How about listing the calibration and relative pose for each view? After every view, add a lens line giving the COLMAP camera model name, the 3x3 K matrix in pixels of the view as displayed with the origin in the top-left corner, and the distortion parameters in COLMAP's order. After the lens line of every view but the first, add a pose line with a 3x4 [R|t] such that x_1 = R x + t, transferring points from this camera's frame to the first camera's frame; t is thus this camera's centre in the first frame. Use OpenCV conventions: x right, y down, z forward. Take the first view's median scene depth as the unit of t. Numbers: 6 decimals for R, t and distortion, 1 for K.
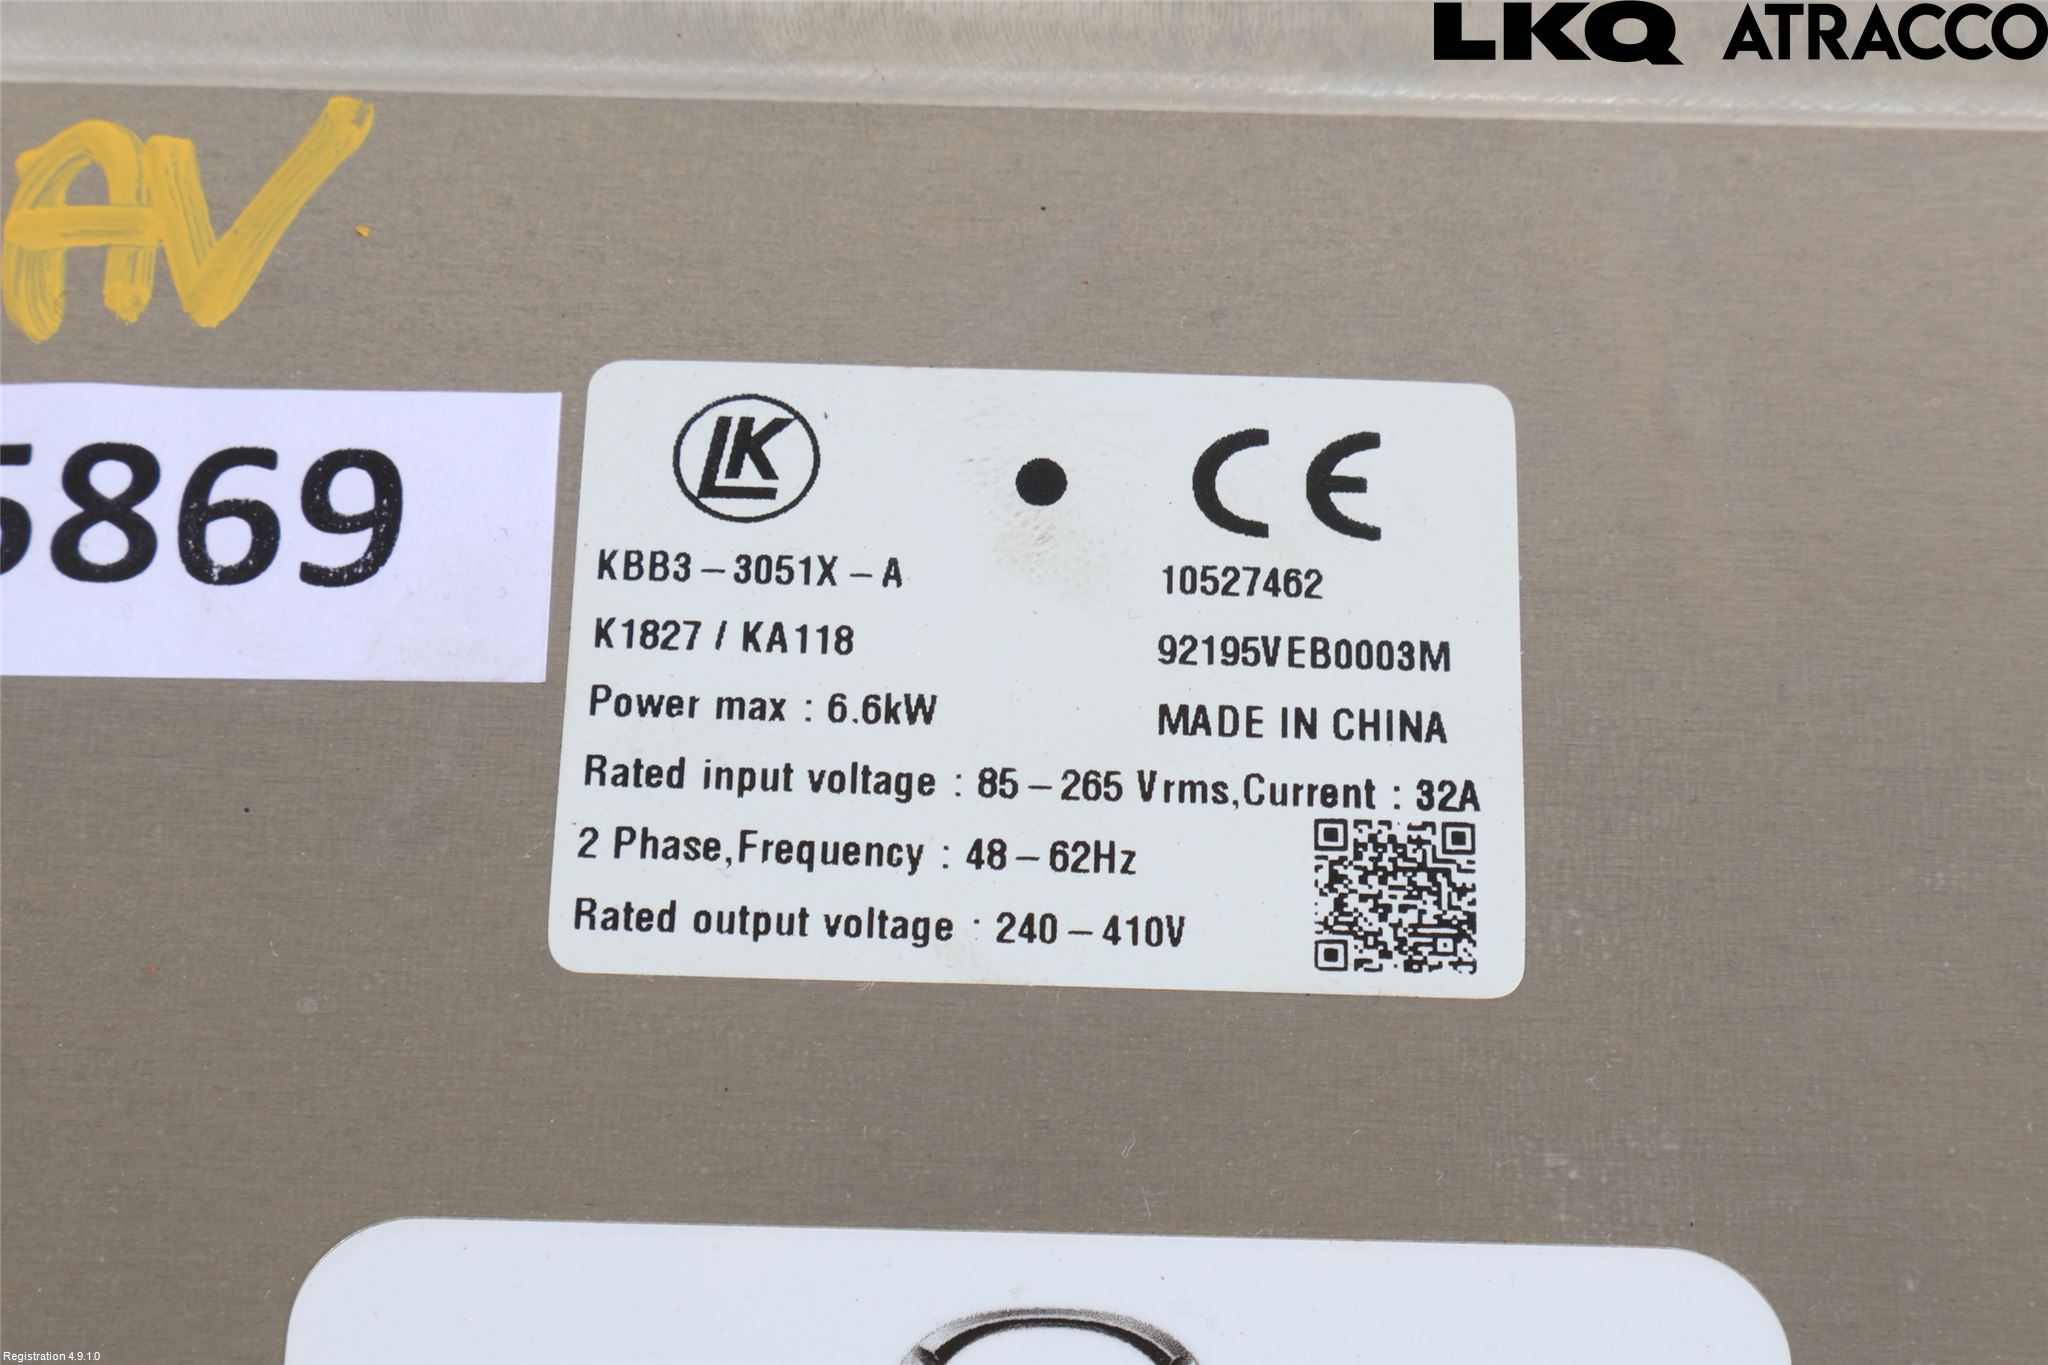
lens RADIAL K [[4293.2, 0, 1027.1], [0, 4293.2, 682.3], [0, 0, 1]] dist [-0.030773, 0.000000]
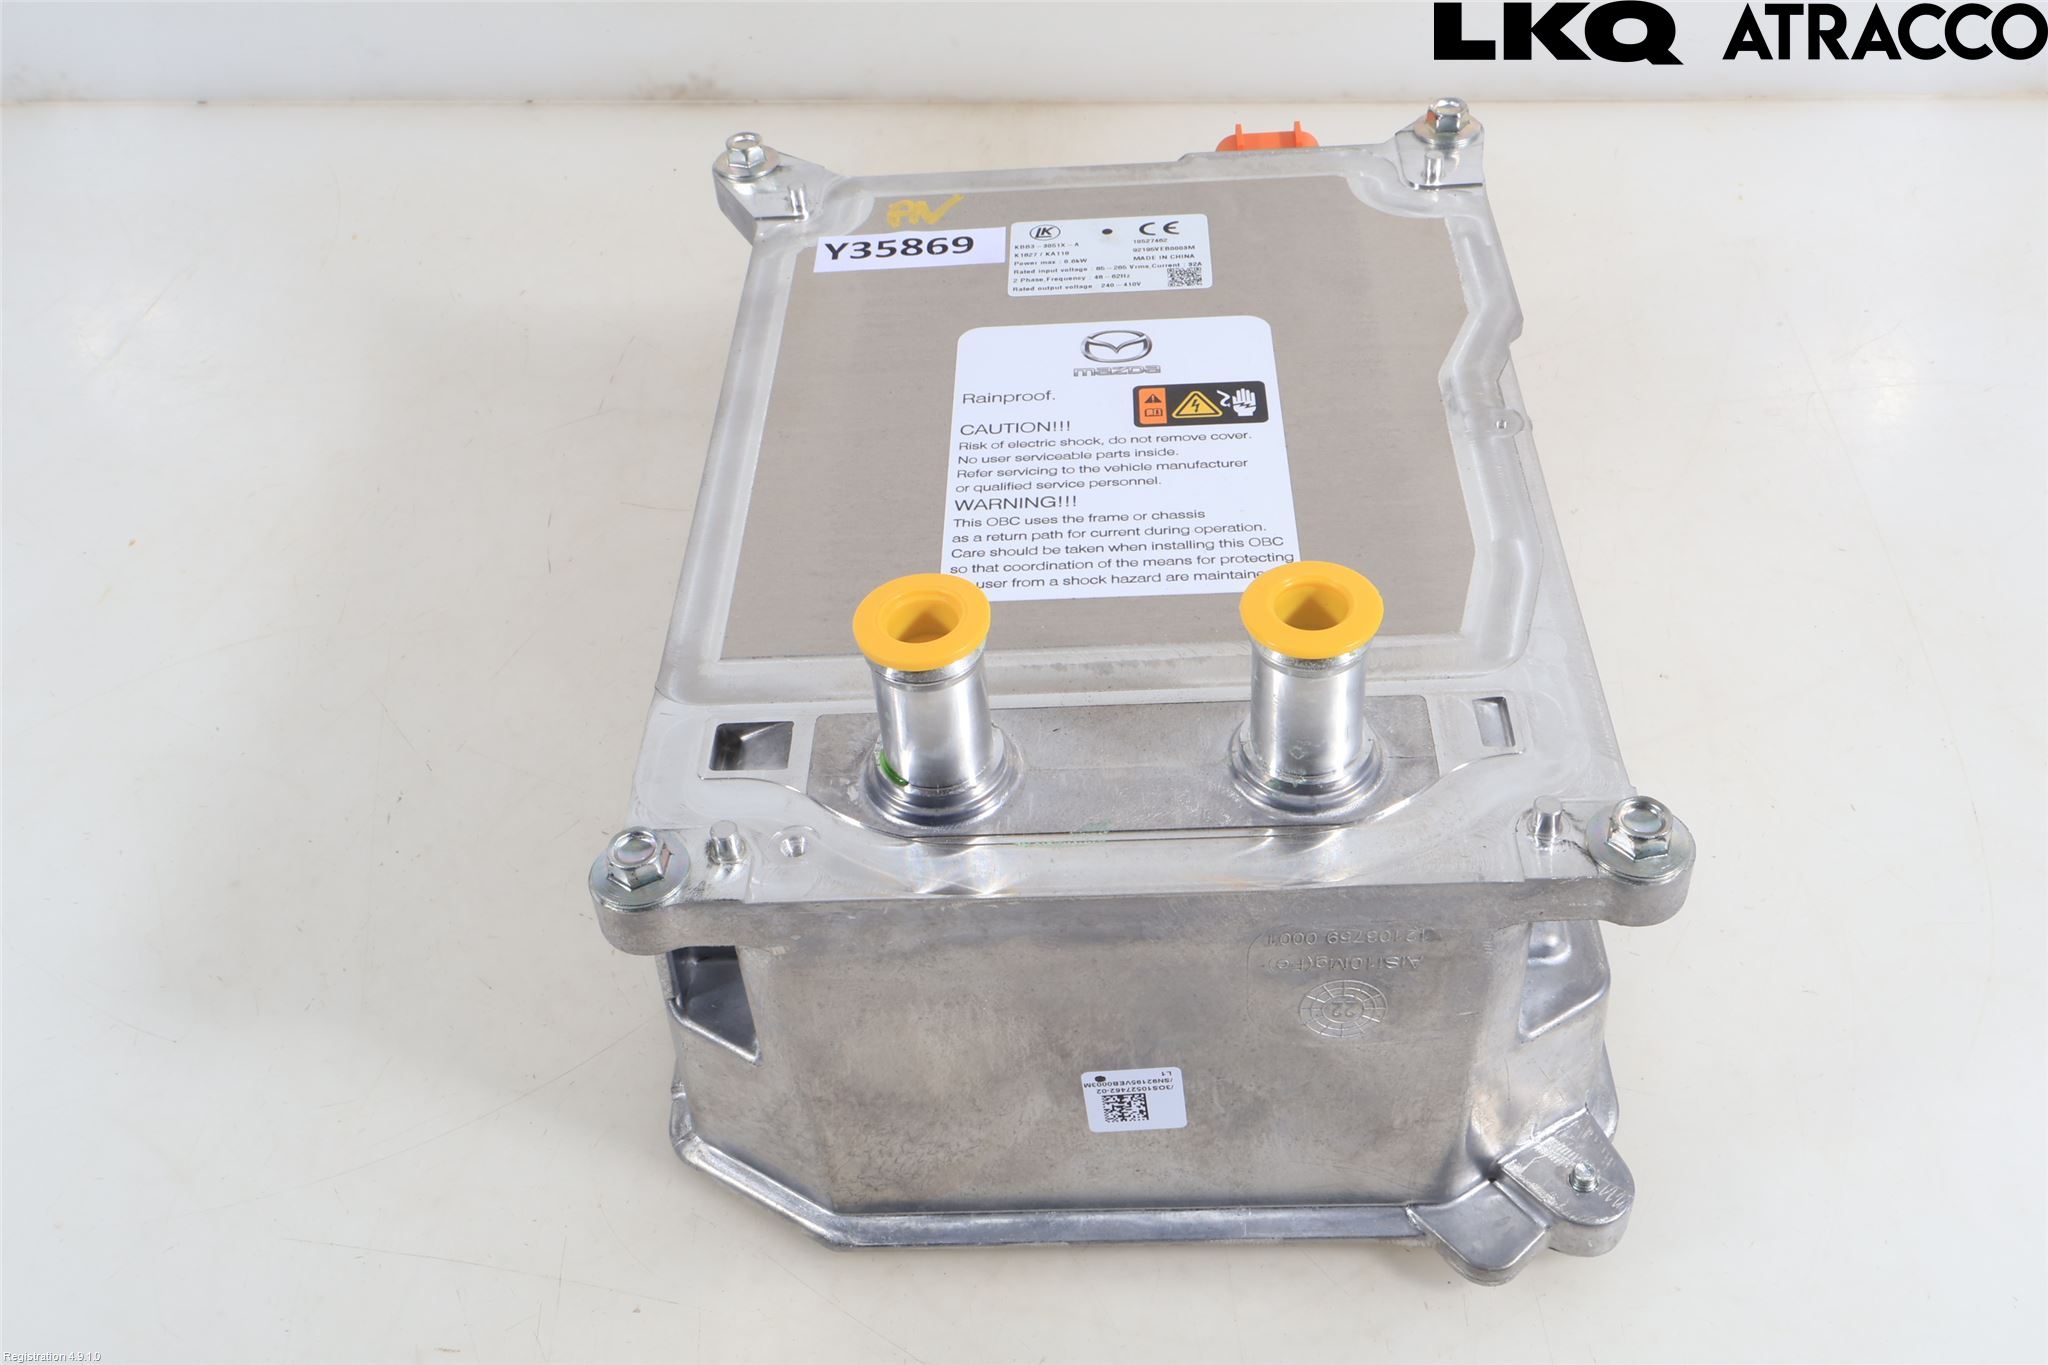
lens RADIAL K [[1985.0, 0, 1021.8], [0, 1985.0, 679.9], [0, 0, 1]] dist [0.018905, 0.000000]
pose [[0.996804, -0.060461, -0.052215, -0.006038], [0.034243, 0.913896, -0.404501, 1.313016], [0.072175, 0.401420, 0.913046, -0.826735]]
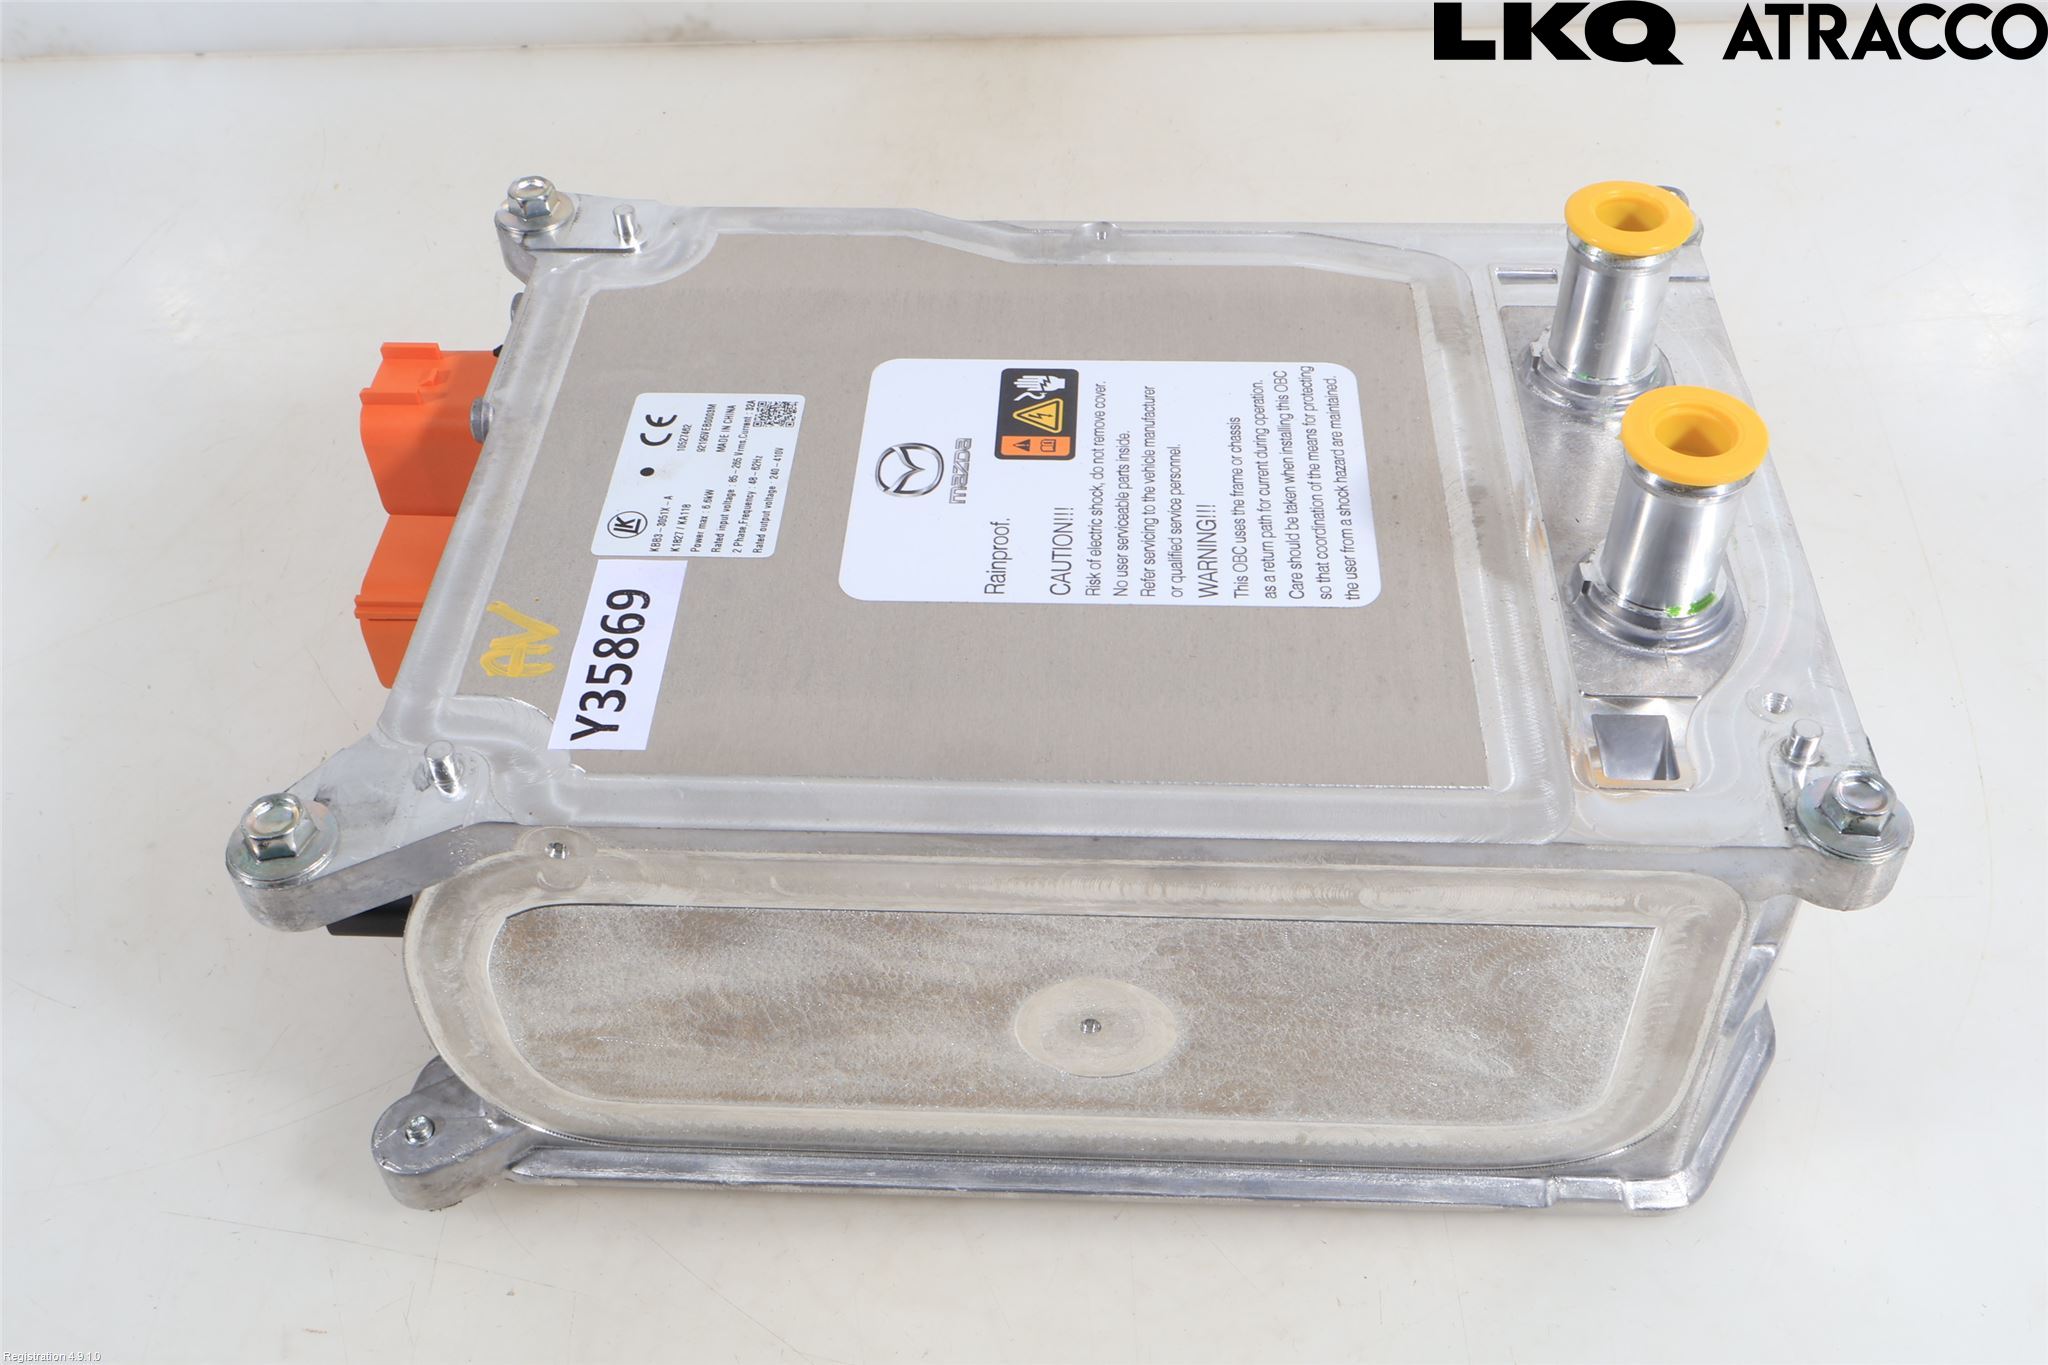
lens RADIAL K [[1985.0, 0, 1031.4], [0, 1985.0, 685.3], [0, 0, 1]] dist [0.018905, 0.000000]
pose [[0.022024, -0.727475, 0.685781, -1.316886], [0.928587, 0.269062, 0.255599, -0.129206], [-0.370460, 0.631178, 0.681450, -0.174023]]
